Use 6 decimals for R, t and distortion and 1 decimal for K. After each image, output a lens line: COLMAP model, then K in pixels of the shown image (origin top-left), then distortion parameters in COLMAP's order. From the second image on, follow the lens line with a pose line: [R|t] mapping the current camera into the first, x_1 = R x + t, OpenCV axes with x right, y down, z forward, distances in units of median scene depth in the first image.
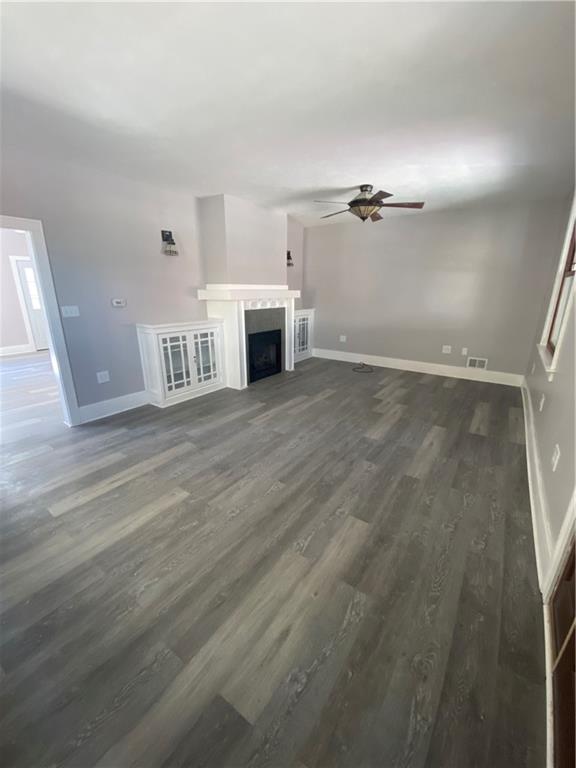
lens RADIAL K [[311.4, 0, 288.0], [0, 311.4, 384.0], [0, 0, 1]] dist [0.000637, -0.000244]
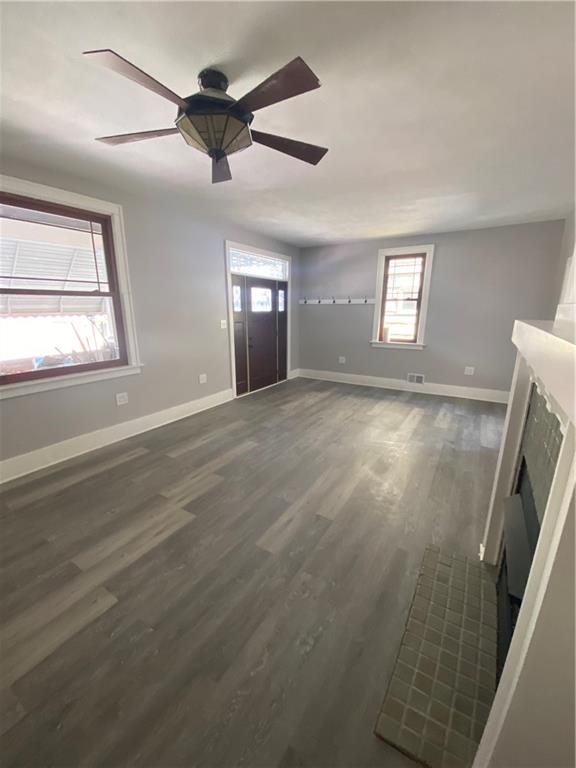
lens RADIAL K [[311.4, 0, 288.0], [0, 311.4, 384.0], [0, 0, 1]] dist [0.000637, -0.000244]
pose [[-0.998916, 0.003221, -0.046443, 0.134410], [-0.021060, 0.858427, 0.512503, -0.401969], [0.041519, 0.512925, -0.857429, 1.287933]]
